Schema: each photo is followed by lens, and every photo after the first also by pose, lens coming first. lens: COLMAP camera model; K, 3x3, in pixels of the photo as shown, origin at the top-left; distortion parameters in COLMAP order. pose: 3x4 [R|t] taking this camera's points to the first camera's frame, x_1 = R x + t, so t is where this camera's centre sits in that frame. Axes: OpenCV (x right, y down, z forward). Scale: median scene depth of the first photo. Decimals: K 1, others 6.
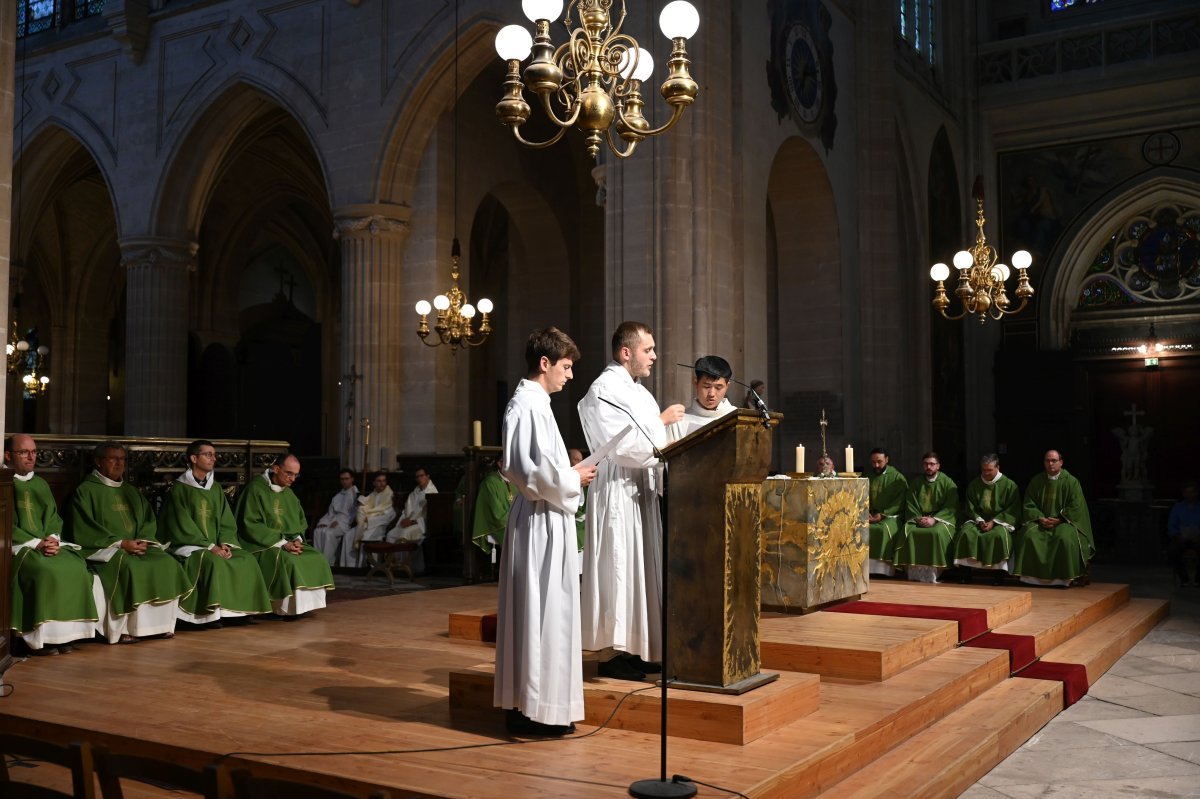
lens RADIAL K [[1176.0, 0, 628.2], [0, 1176.0, 405.3], [0, 0, 1]] dist [-0.003444, 0.006122]
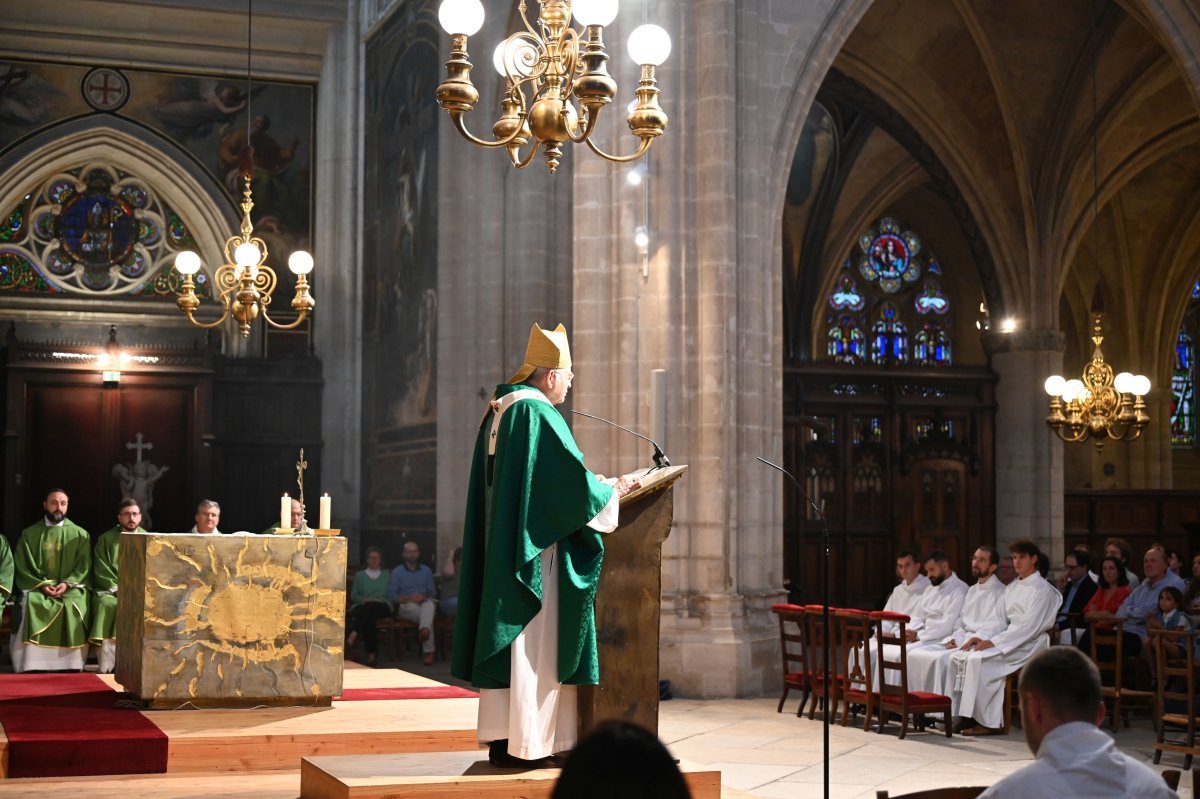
lens RADIAL K [[1799.9, 0, 601.4], [0, 1799.9, 422.4], [0, 0, 1]] dist [0.002857, -0.007471]
pose [[0.636138, 0.045270, 0.770246, -0.217538], [-0.047690, 0.998676, -0.019309, -0.000253], [-0.770100, -0.024450, 0.637455, 0.023932]]
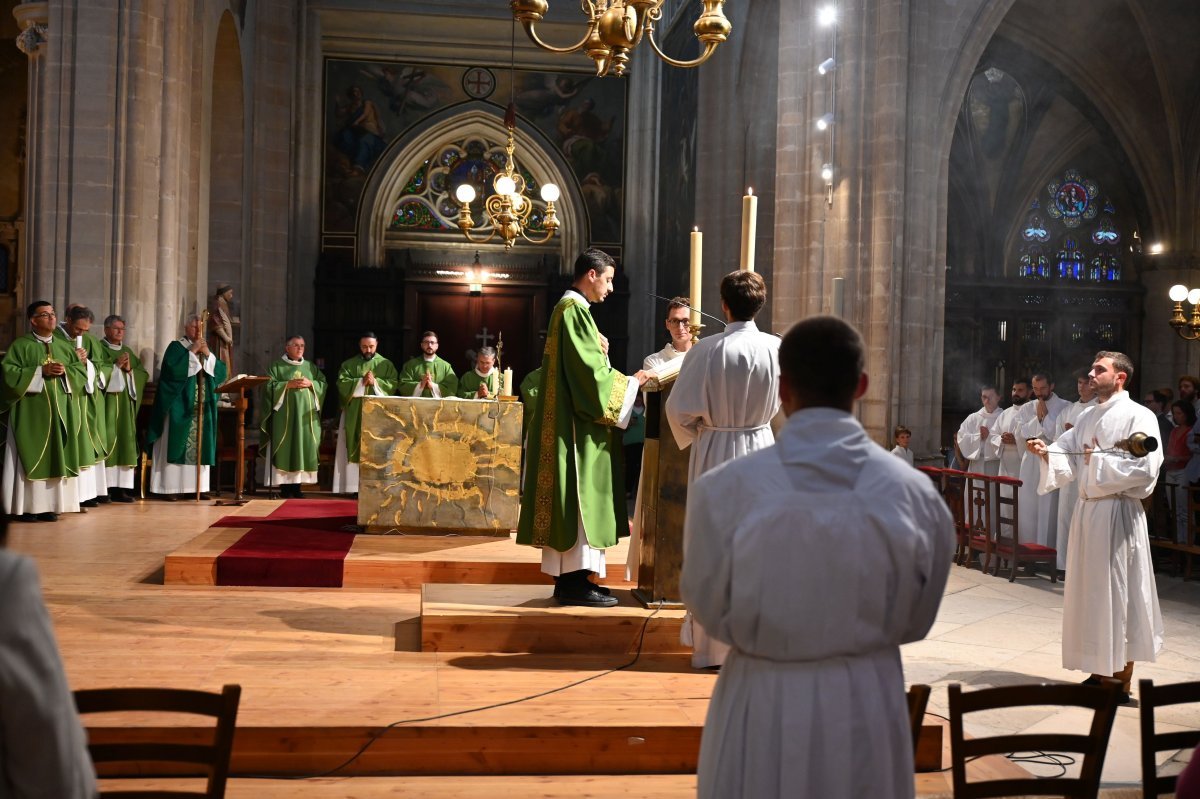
lens RADIAL K [[1246.6, 0, 604.4], [0, 1246.6, 407.2], [0, 0, 1]] dist [-0.000229, 0.004809]
pose [[0.785365, 0.014598, 0.618861, -0.141619], [-0.061965, 0.996555, 0.055130, 0.001090], [-0.615924, -0.081645, 0.783564, 0.038113]]
